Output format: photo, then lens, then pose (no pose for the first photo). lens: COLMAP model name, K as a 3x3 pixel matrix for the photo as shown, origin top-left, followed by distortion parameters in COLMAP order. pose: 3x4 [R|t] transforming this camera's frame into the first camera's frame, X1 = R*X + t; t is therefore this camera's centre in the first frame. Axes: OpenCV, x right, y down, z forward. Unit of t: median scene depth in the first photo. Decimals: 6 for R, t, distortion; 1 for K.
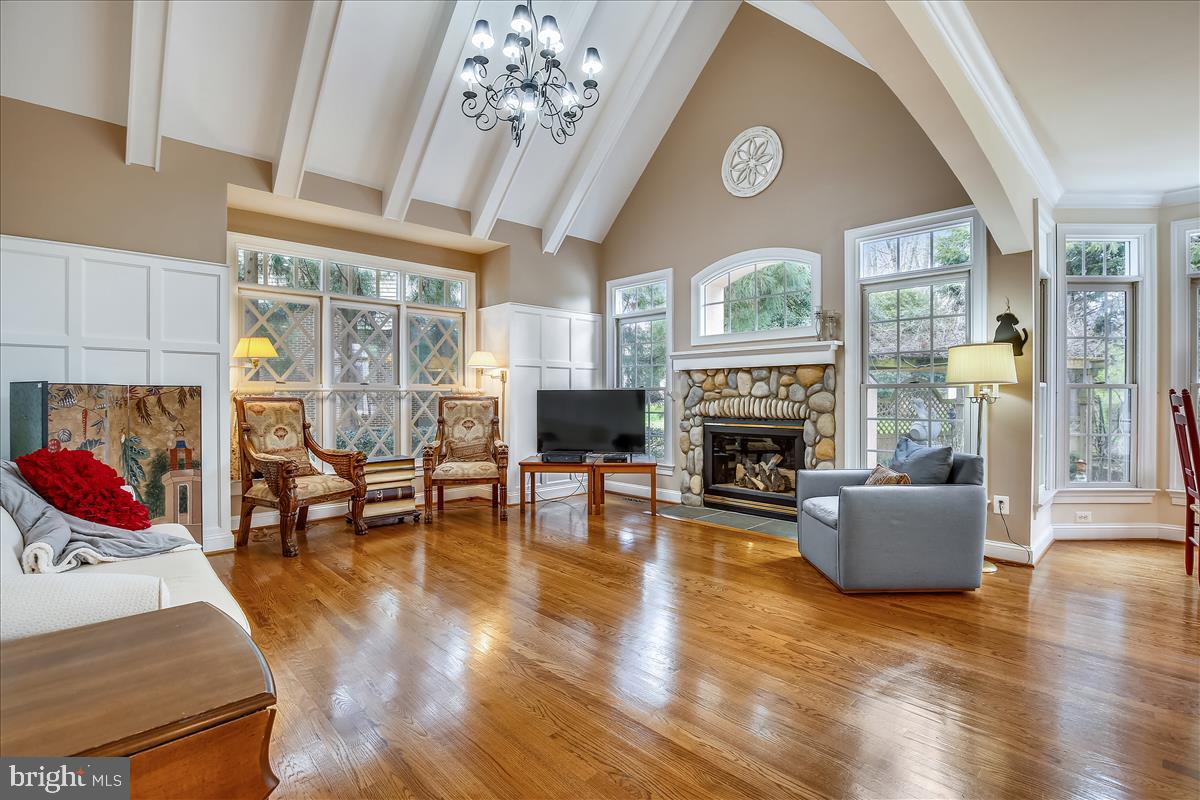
lens RADIAL K [[548.7, 0, 610.0], [0, 548.7, 397.6], [0, 0, 1]] dist [-0.026685, 0.007041]
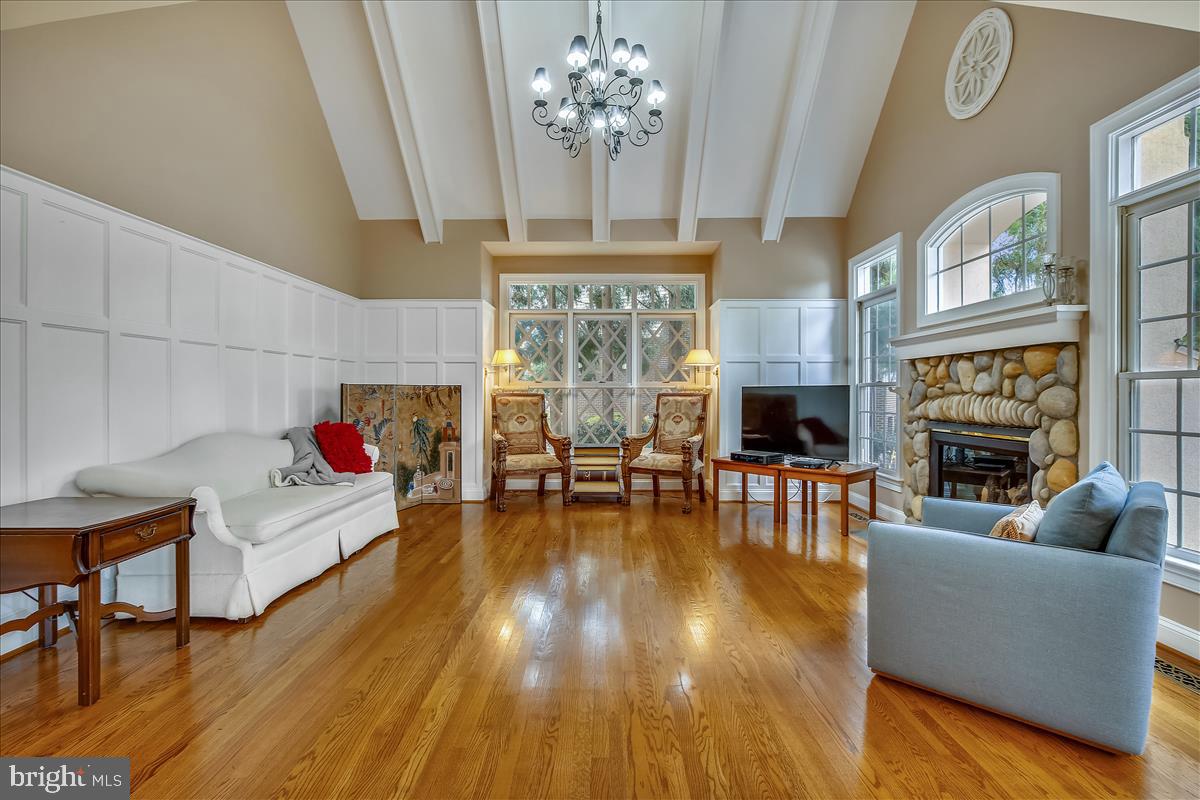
lens RADIAL K [[548.7, 0, 612.6], [0, 548.7, 397.0], [0, 0, 1]] dist [-0.026685, 0.007041]
pose [[0.720535, 0.006062, -0.693392, 0.420029], [-0.003677, 0.999981, 0.004920, 0.001027], [0.693408, -0.000995, 0.720544, 0.165184]]
